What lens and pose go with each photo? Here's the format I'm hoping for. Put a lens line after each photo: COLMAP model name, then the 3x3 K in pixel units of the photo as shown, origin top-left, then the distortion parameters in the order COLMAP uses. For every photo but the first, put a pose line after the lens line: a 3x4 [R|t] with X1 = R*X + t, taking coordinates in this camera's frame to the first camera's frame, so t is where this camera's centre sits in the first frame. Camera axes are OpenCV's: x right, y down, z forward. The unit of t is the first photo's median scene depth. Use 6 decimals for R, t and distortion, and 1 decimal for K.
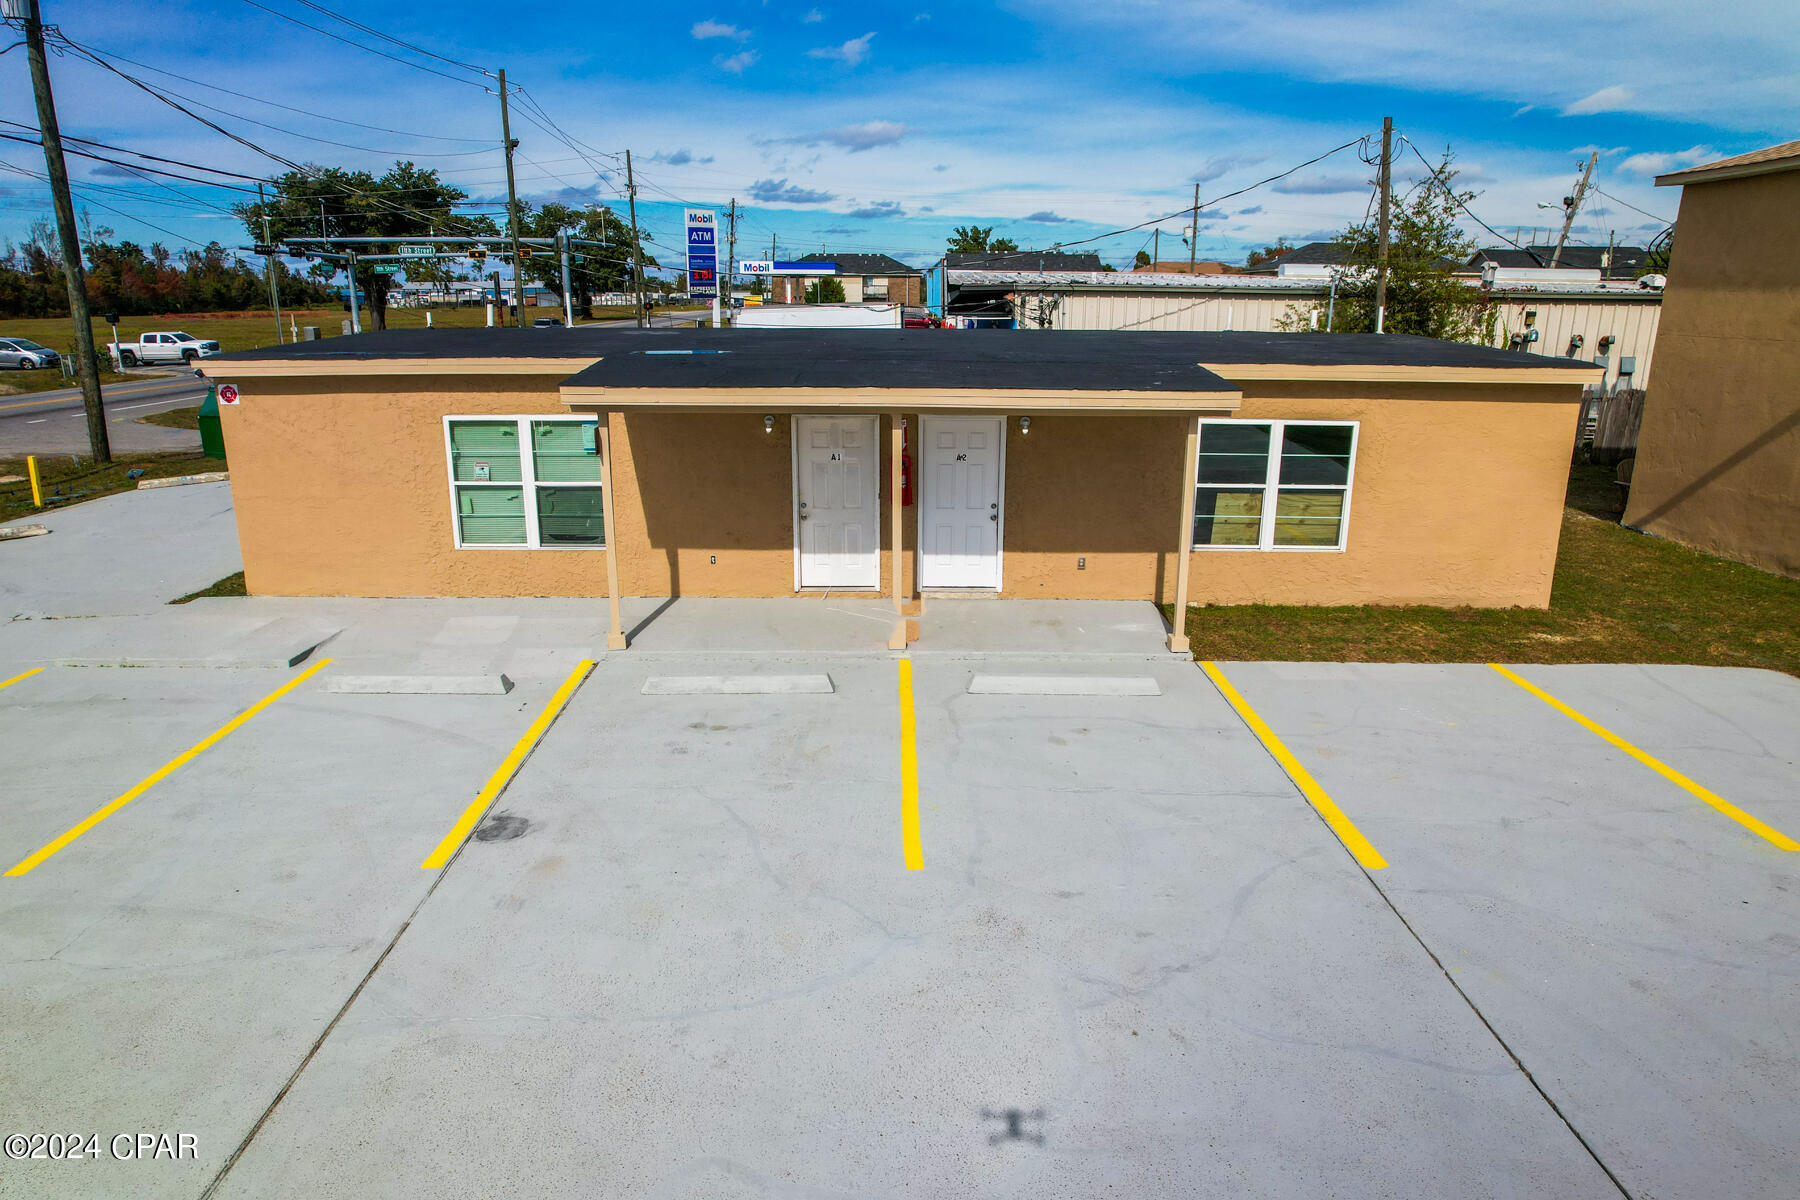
lens RADIAL K [[1140.0, 0, 902.9], [0, 1140.0, 616.9], [0, 0, 1]] dist [-0.063489, 0.058366]
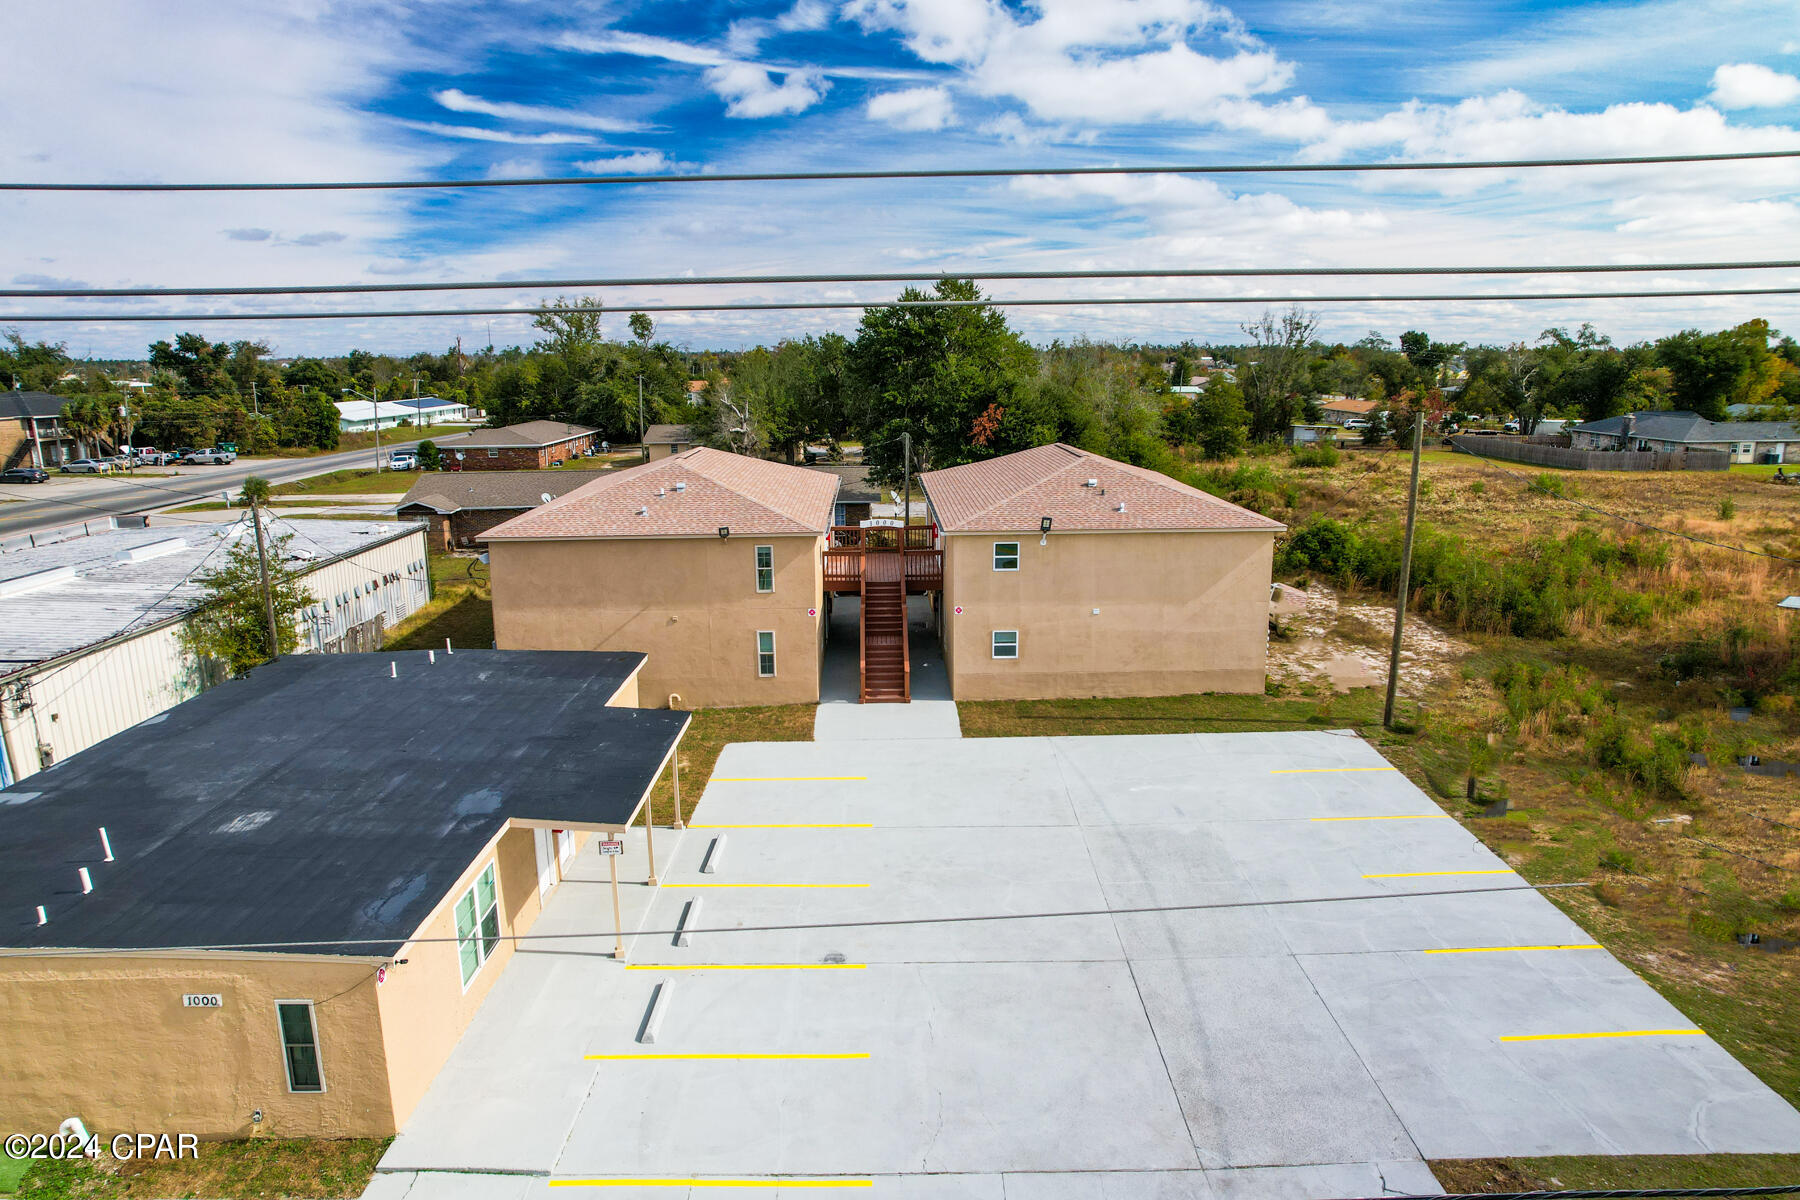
lens RADIAL K [[1155.3, 0, 901.6], [0, 1155.3, 606.6], [0, 0, 1]] dist [-0.072605, 0.066516]
pose [[-0.000500, -0.222629, 0.974903, -1.886907], [0.279989, 0.935879, 0.213861, -0.747469], [-0.960003, 0.273069, 0.061865, 0.327825]]
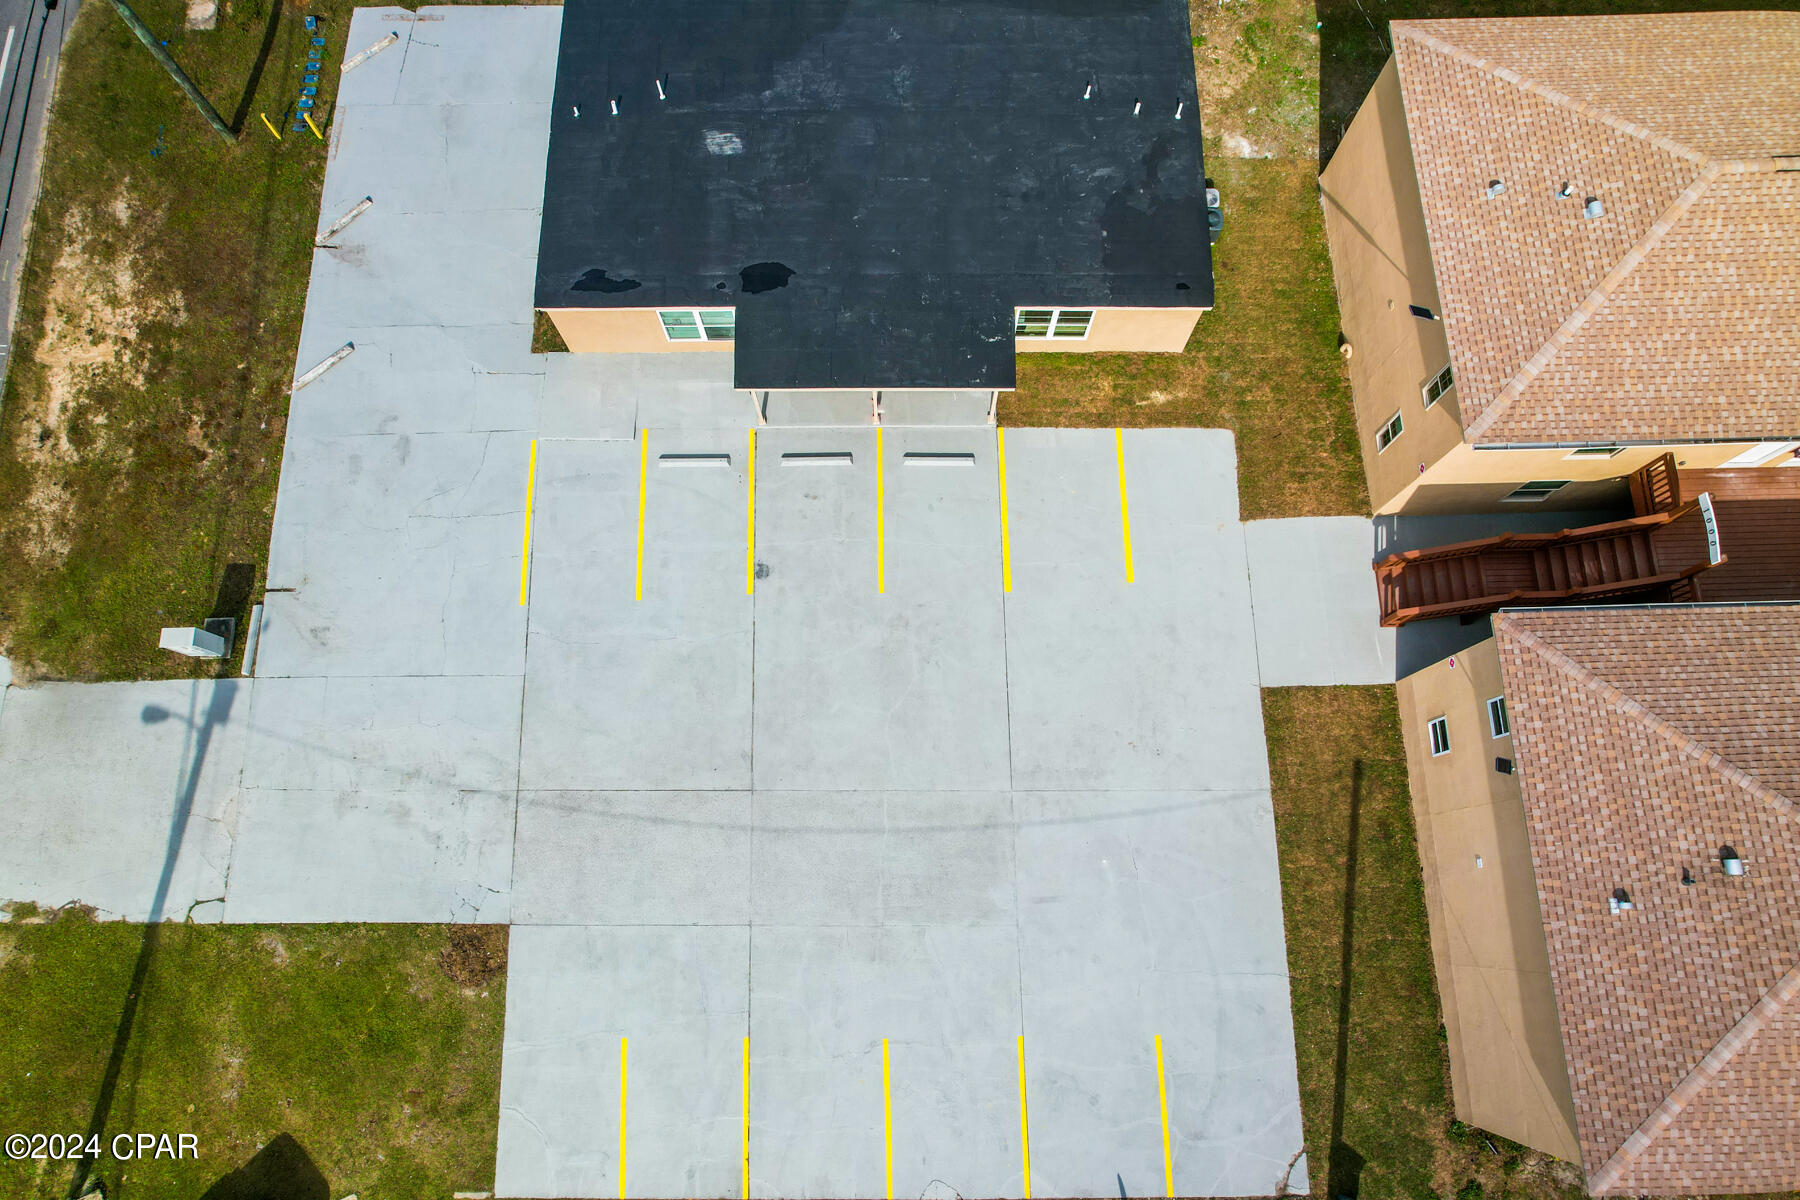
lens RADIAL K [[1155.3, 0, 901.6], [0, 1155.3, 606.6], [0, 0, 1]] dist [-0.072605, 0.066516]
pose [[0.999988, -0.004726, -0.001079, 0.050827], [0.003326, 0.506947, 0.861971, -1.933760], [-0.003527, -0.861964, 0.506957, -0.609286]]
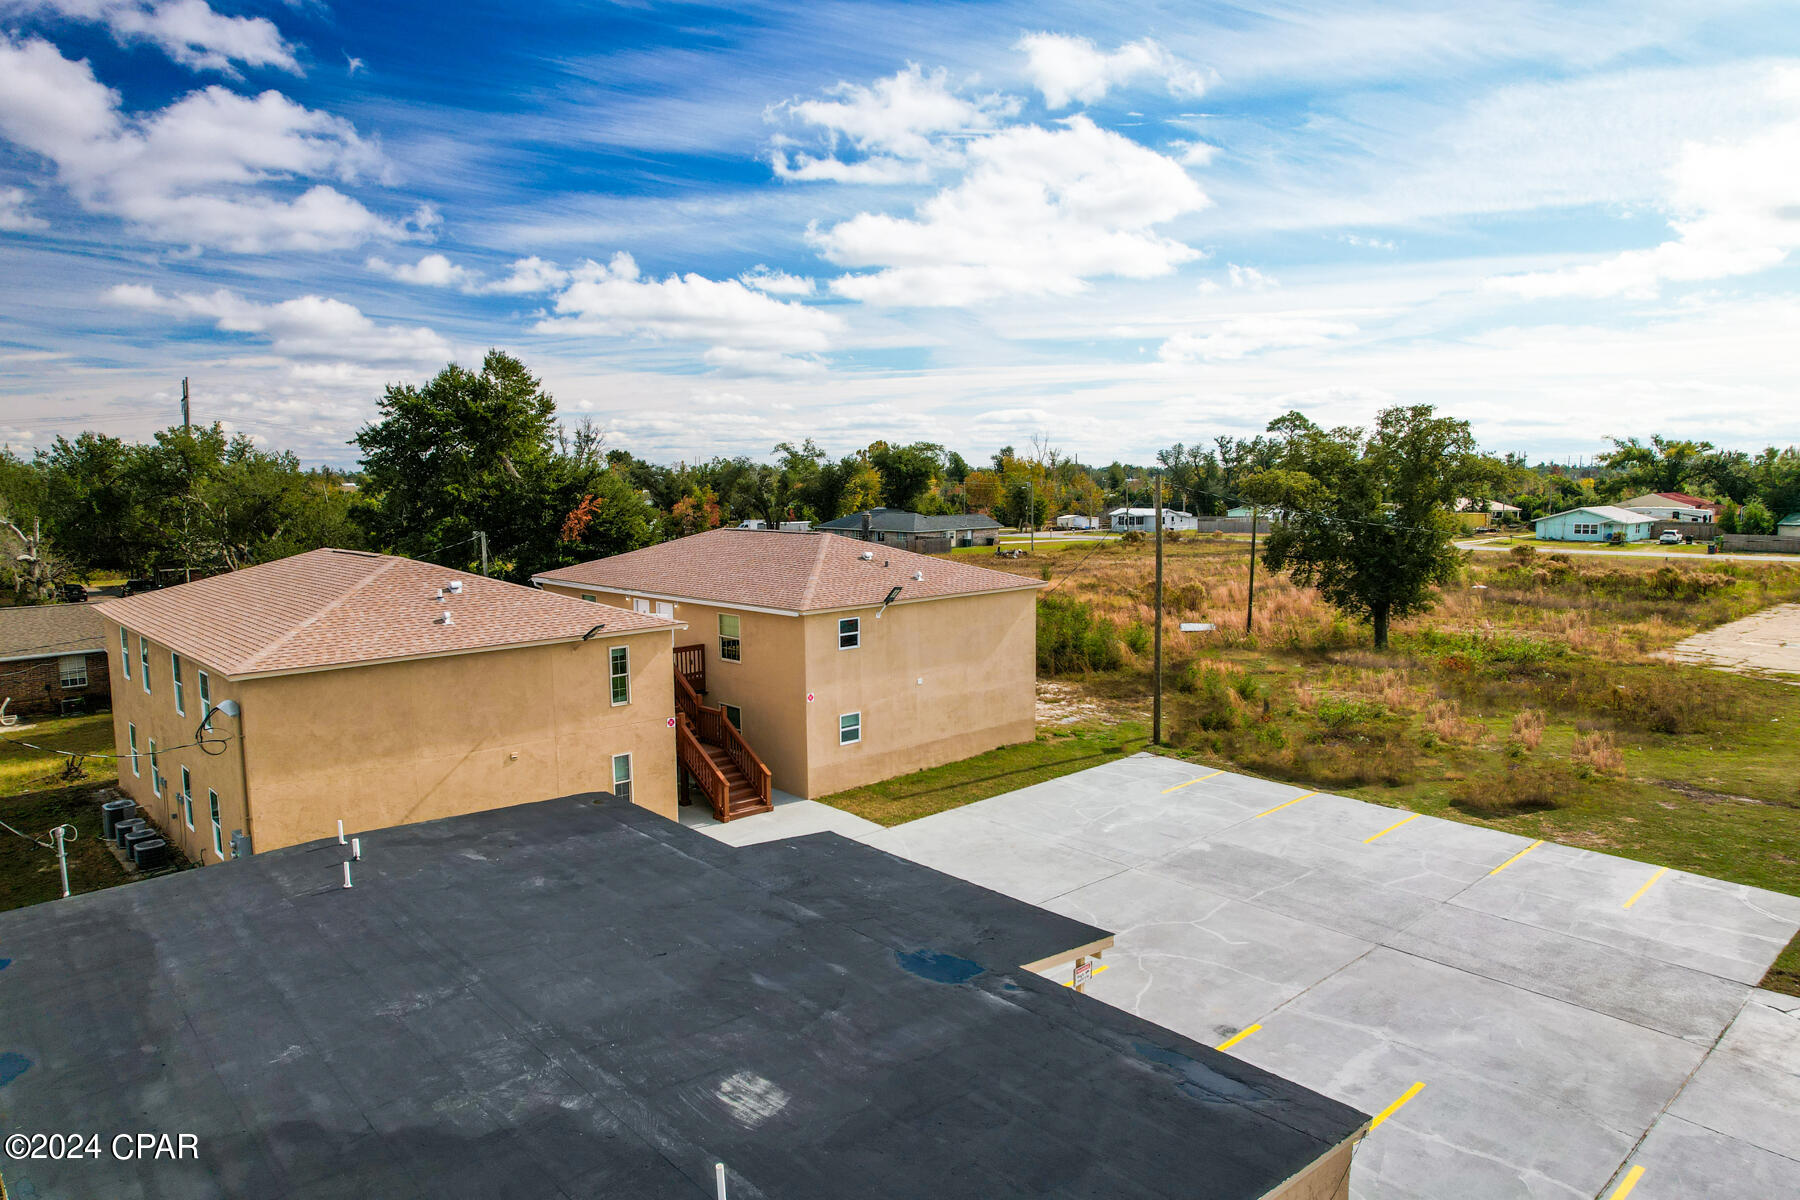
lens RADIAL K [[1155.3, 0, 901.6], [0, 1155.3, 606.6], [0, 0, 1]] dist [-0.072605, 0.066516]
pose [[-0.663454, -0.088265, 0.742992, -1.103845], [0.207942, 0.932146, 0.296418, -1.022324], [-0.718741, 0.351160, -0.600082, 1.796478]]
